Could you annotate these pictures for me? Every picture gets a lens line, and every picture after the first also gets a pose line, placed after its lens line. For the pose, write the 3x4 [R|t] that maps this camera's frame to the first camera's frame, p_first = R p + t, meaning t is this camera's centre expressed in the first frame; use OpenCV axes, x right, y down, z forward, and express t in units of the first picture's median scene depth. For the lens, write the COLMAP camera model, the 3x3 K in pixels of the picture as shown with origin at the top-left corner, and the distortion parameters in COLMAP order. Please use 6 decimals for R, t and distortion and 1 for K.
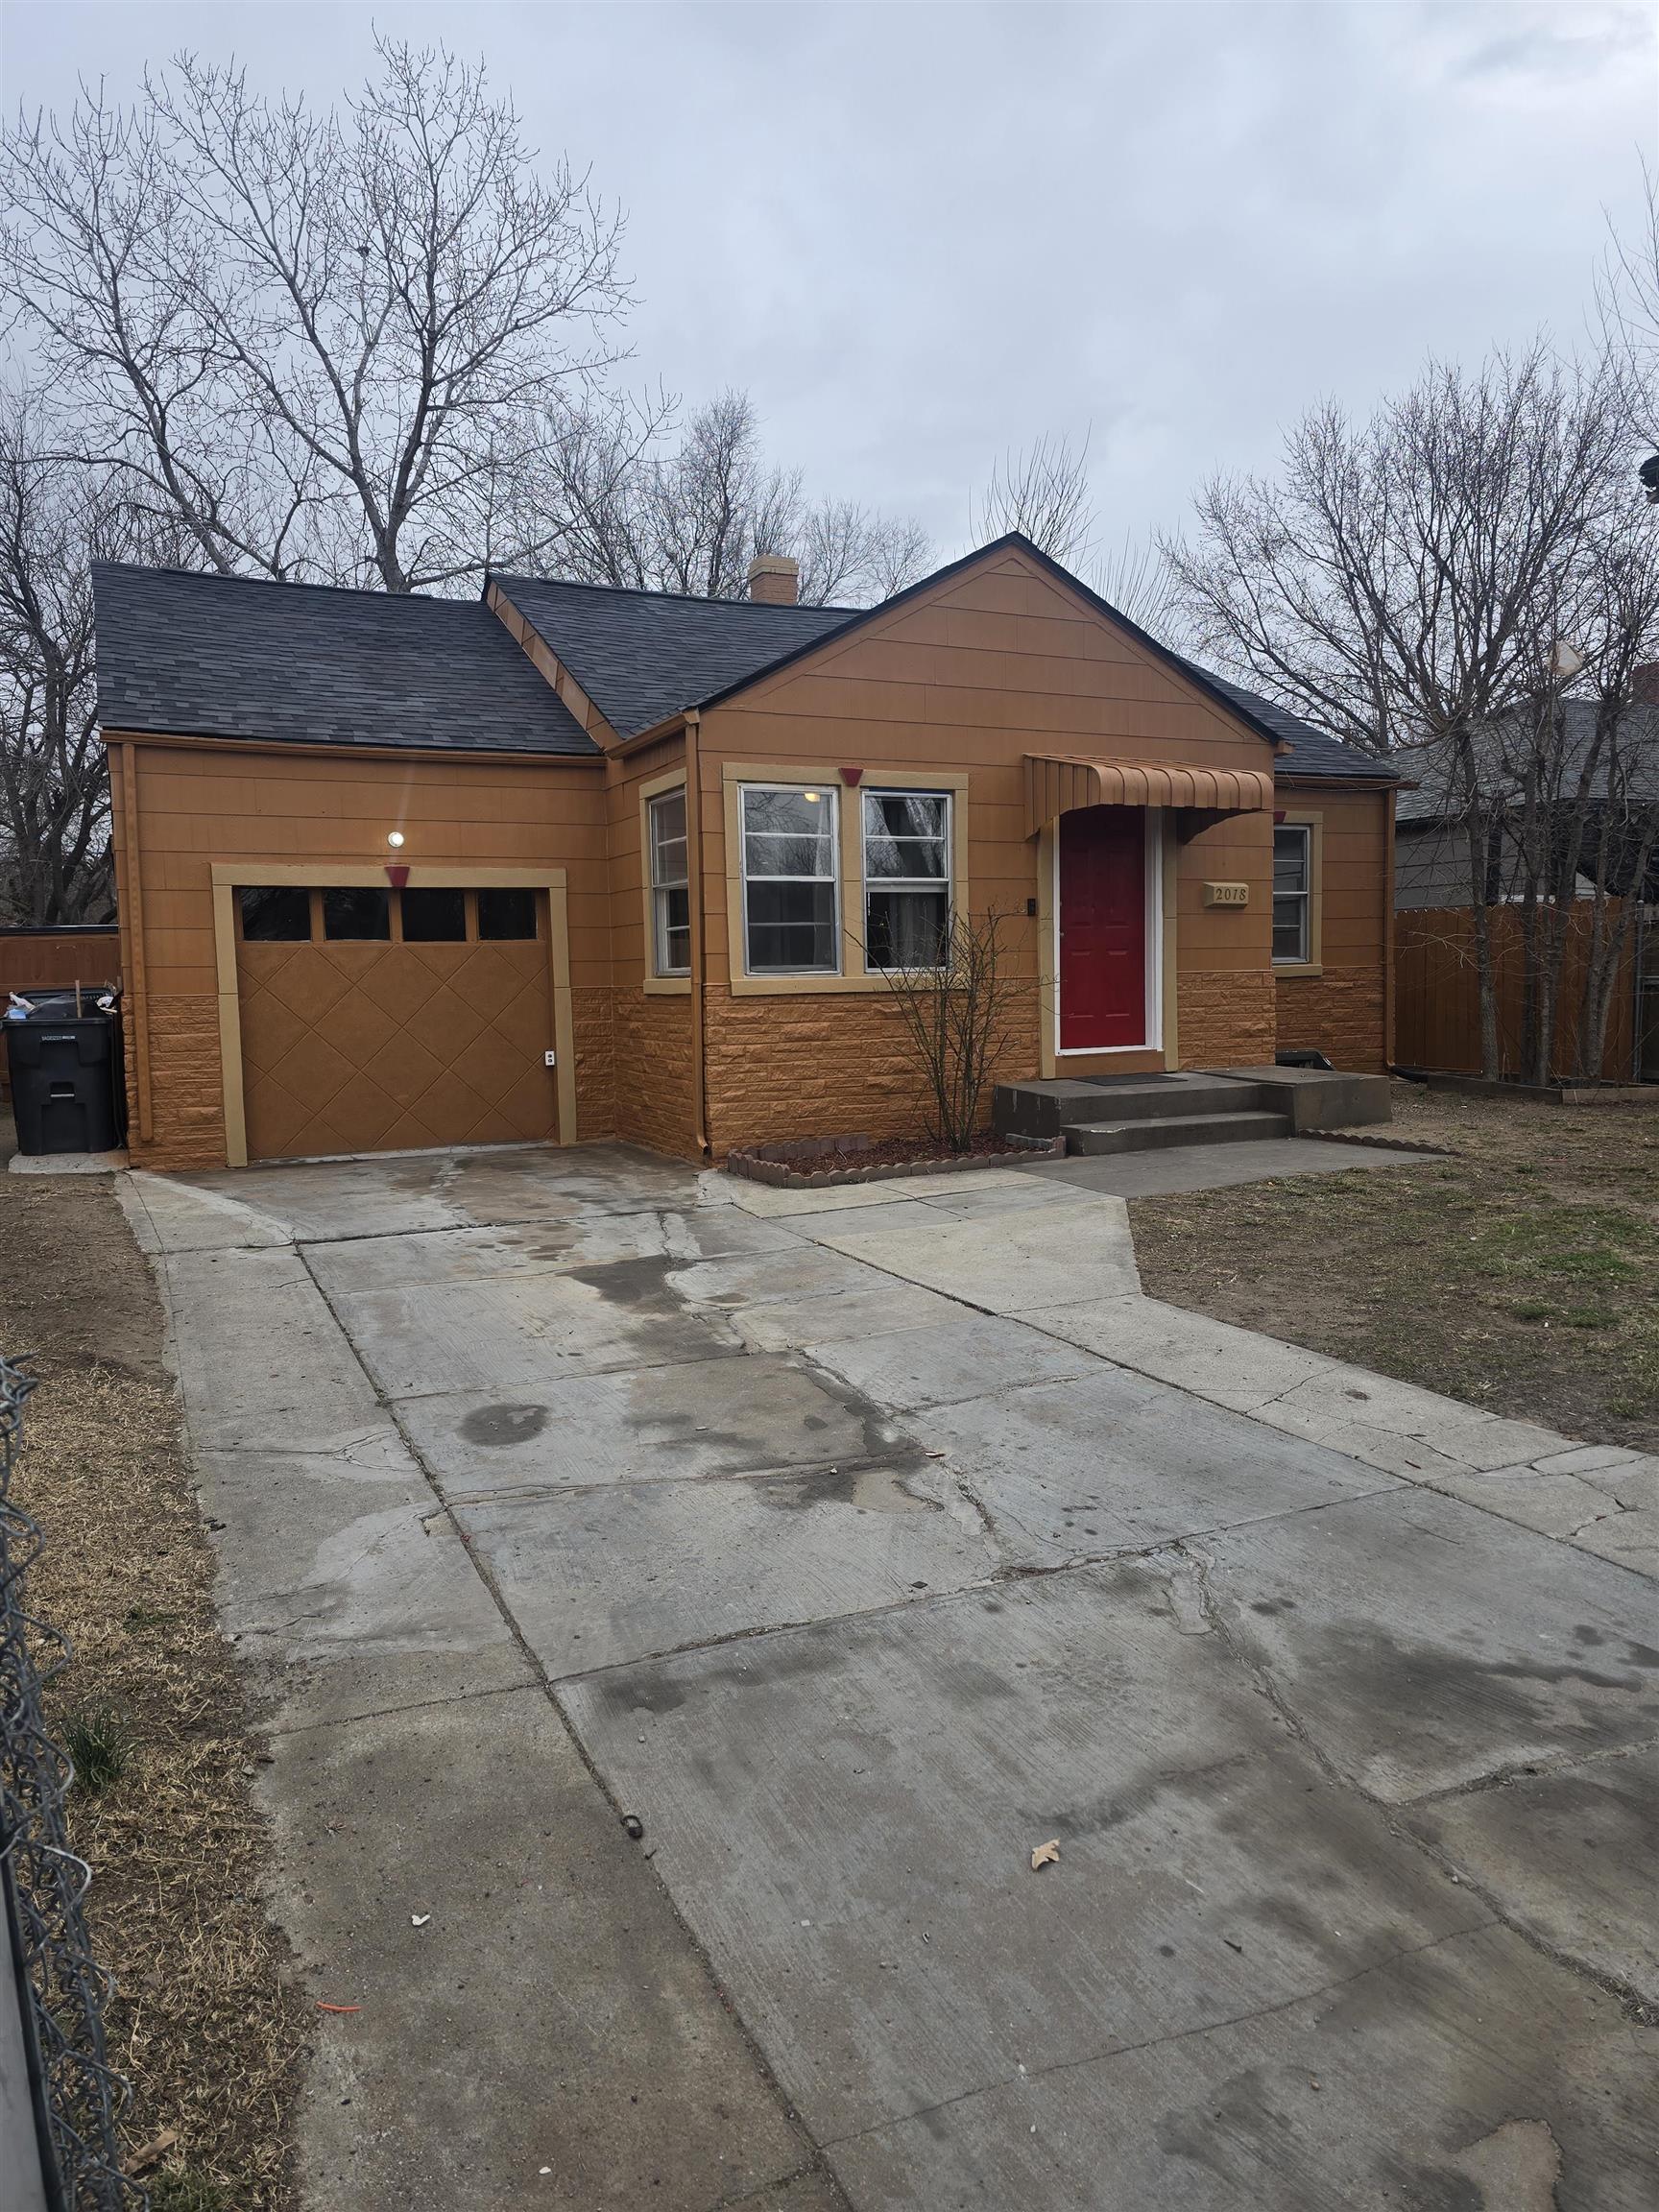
lens RADIAL K [[1480.1, 0, 838.6], [0, 1480.1, 1096.8], [0, 0, 1]] dist [0.036785, -0.034632]
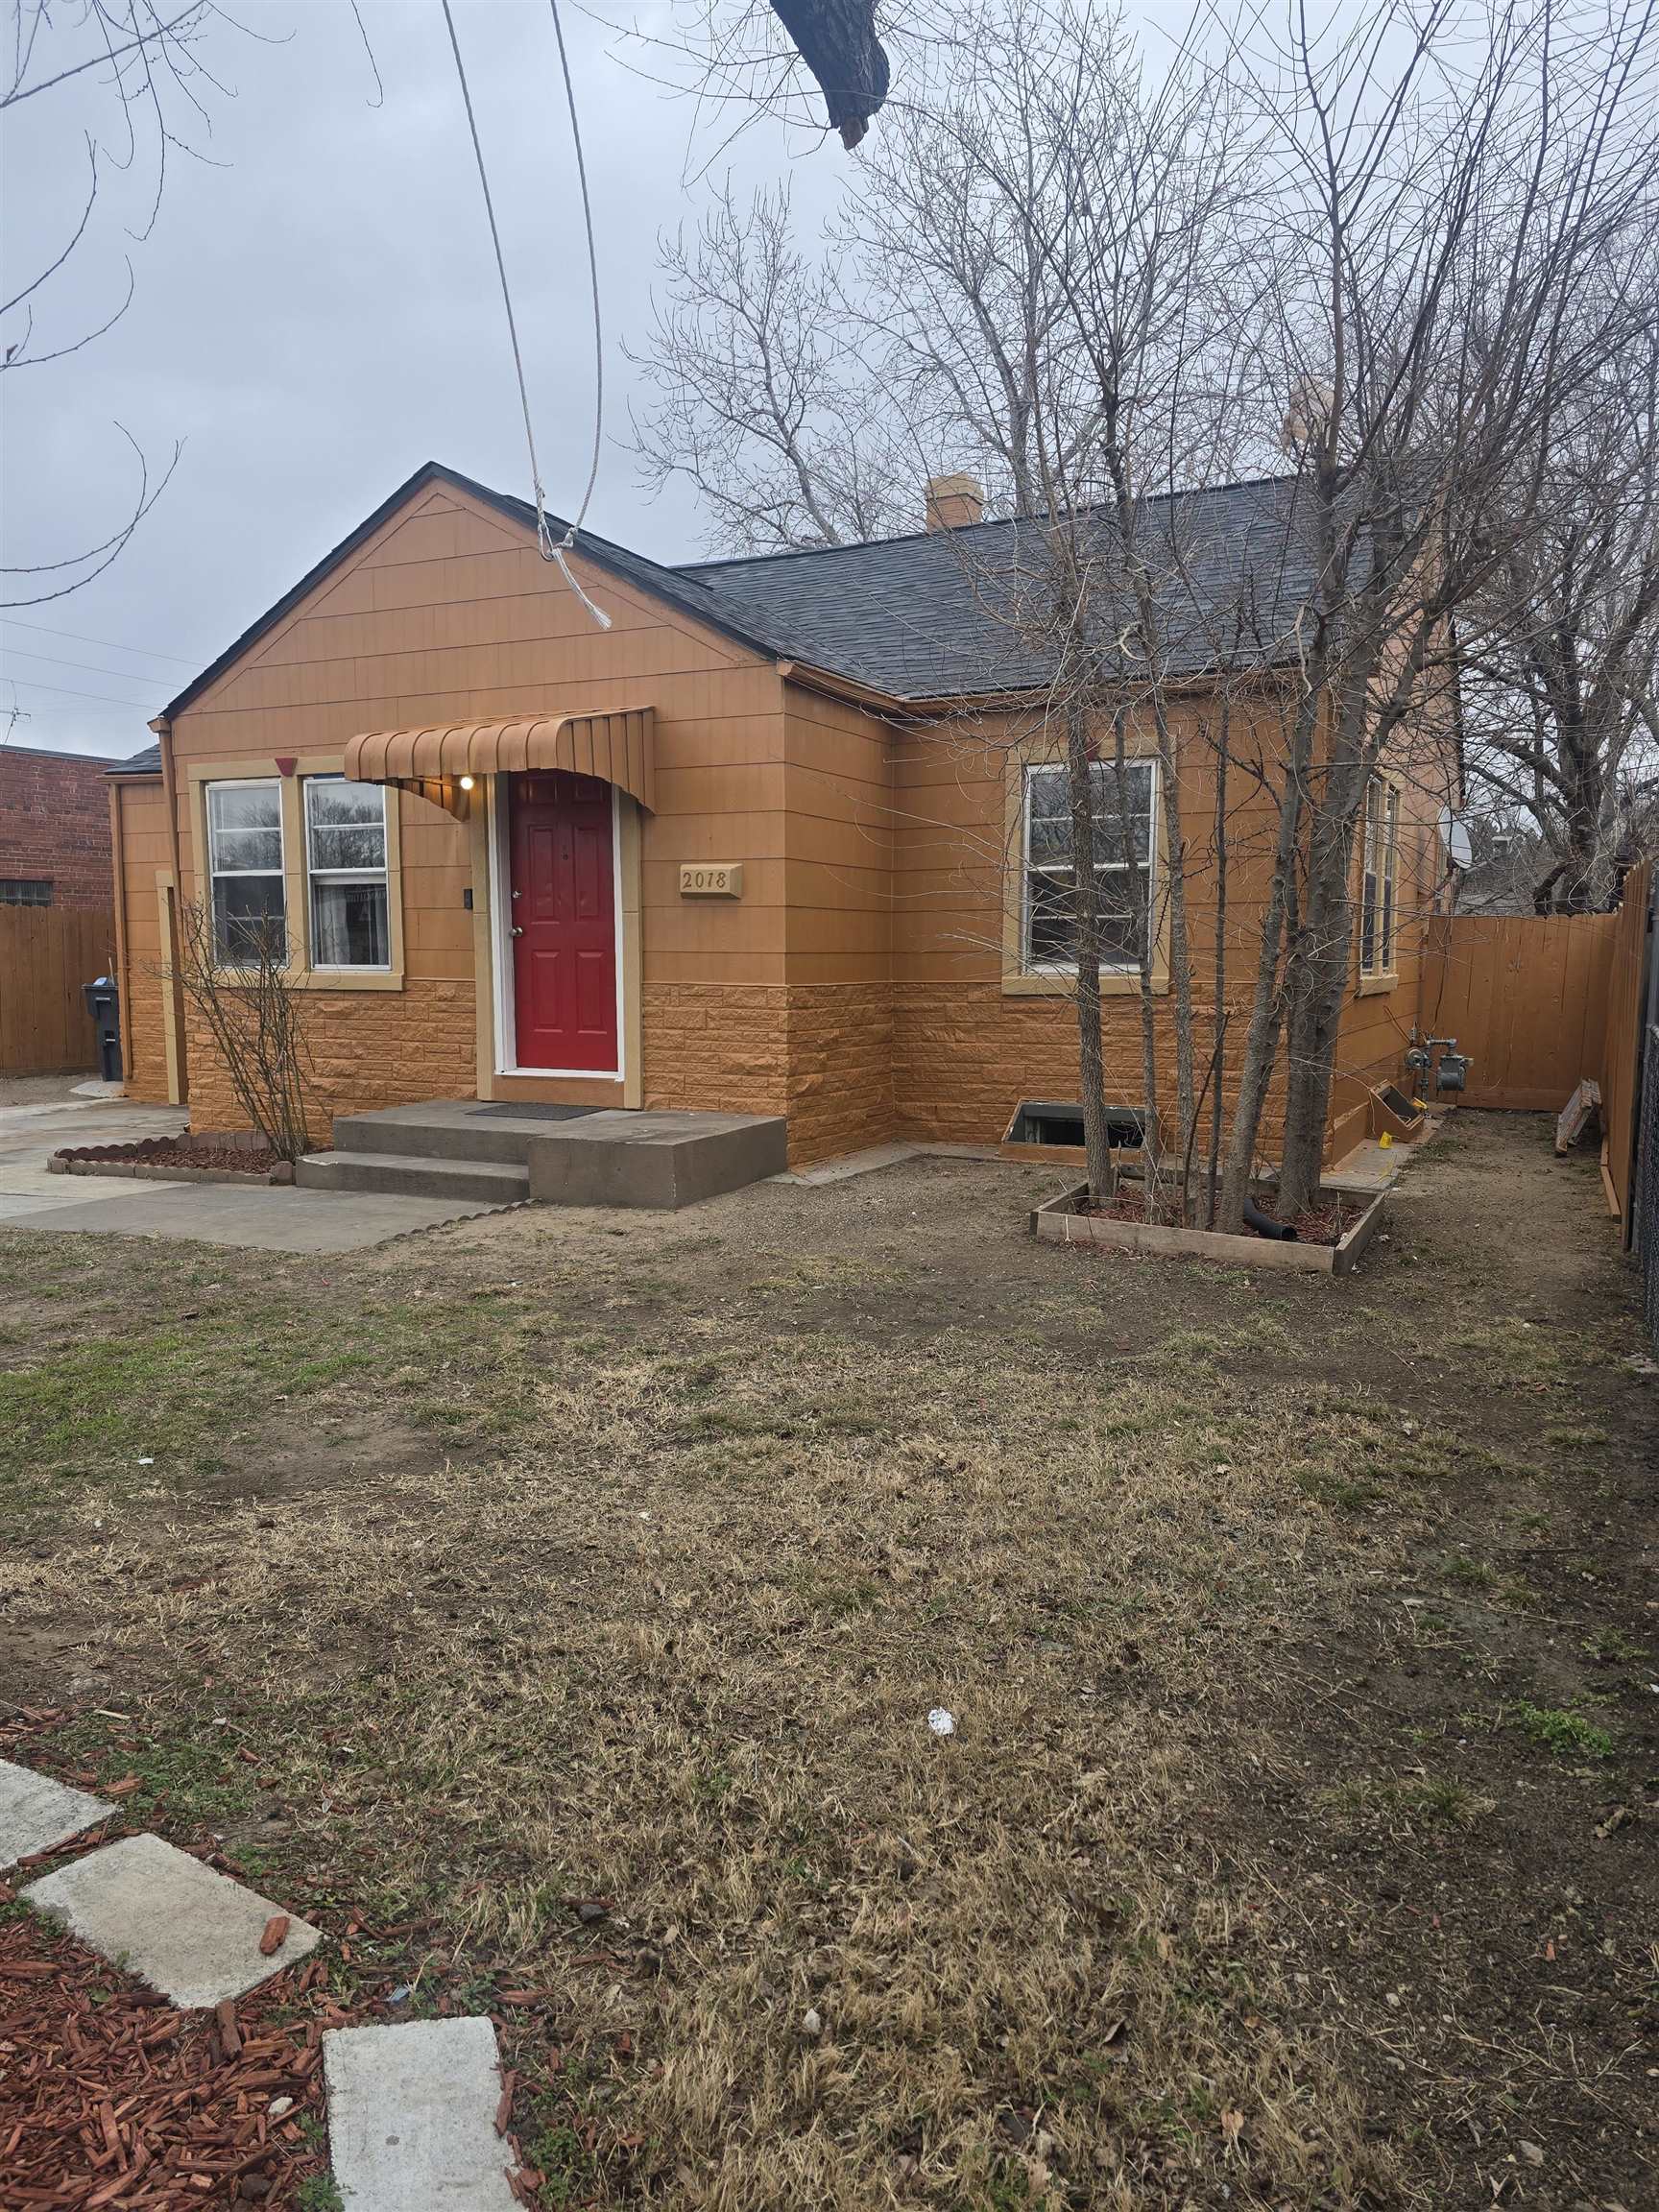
lens RADIAL K [[1480.1, 0, 830.6], [0, 1480.1, 1114.8], [0, 0, 1]] dist [0.036785, -0.034632]
pose [[0.617290, 0.106169, -0.779540, 0.923484], [-0.085230, 0.994046, 0.067893, -0.078289], [0.782106, 0.024531, 0.622663, 0.619052]]
